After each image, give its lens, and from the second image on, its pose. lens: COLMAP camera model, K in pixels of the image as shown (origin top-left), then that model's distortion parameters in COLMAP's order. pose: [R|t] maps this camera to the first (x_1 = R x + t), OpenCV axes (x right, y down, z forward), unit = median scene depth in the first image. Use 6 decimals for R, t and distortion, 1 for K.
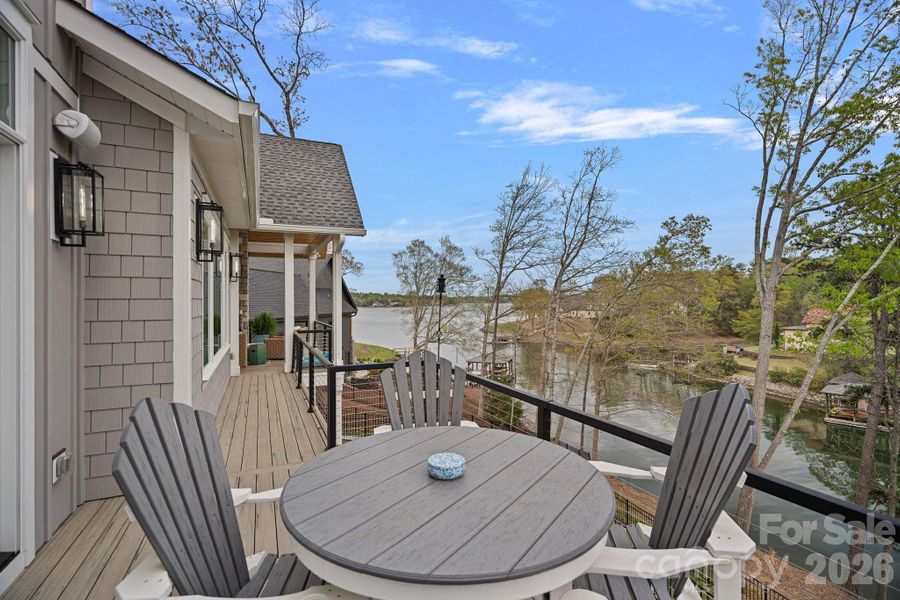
lens RADIAL K [[408.2, 0, 446.1], [0, 408.2, 299.5], [0, 0, 1]] dist [0.017913, 0.000209]
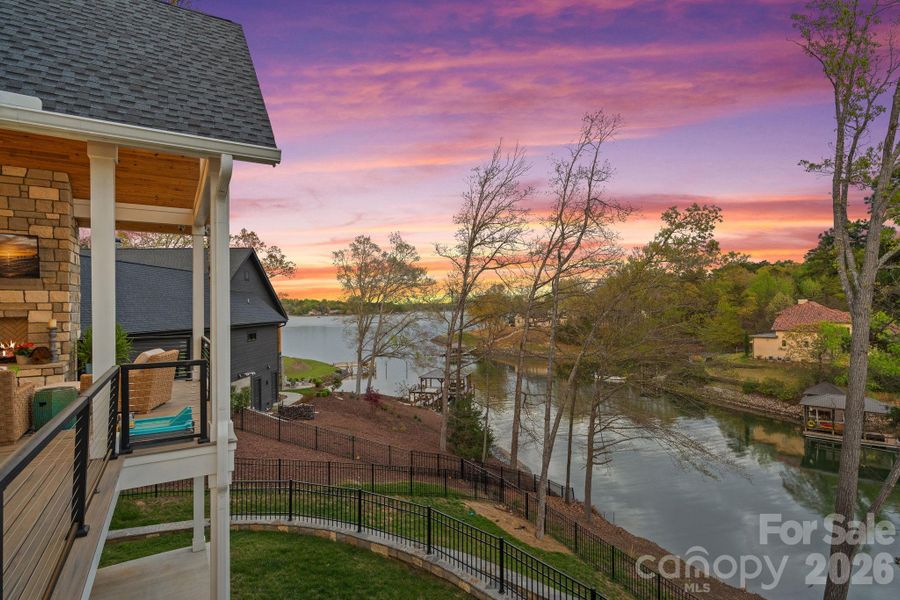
lens RADIAL K [[417.0, 0, 435.7], [0, 417.0, 312.4], [0, 0, 1]] dist [0.000131, 0.000014]
pose [[0.993477, -0.002026, 0.114017, -0.024529], [0.000779, 0.999939, 0.010977, 0.004527], [-0.114032, -0.010817, 0.993418, 0.171577]]
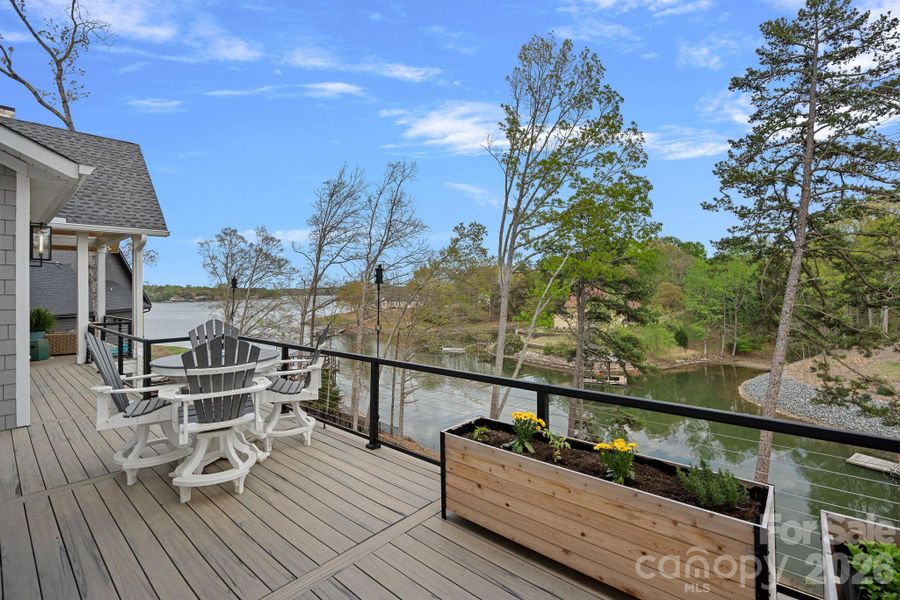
lens RADIAL K [[430.3, 0, 453.7], [0, 430.3, 286.3], [0, 0, 1]] dist [0.003194, 0.000490]
pose [[0.918887, -0.004969, 0.394491, 0.019312], [0.009478, 0.999910, -0.009482, -0.000171], [-0.394408, 0.012452, 0.918851, -0.138146]]
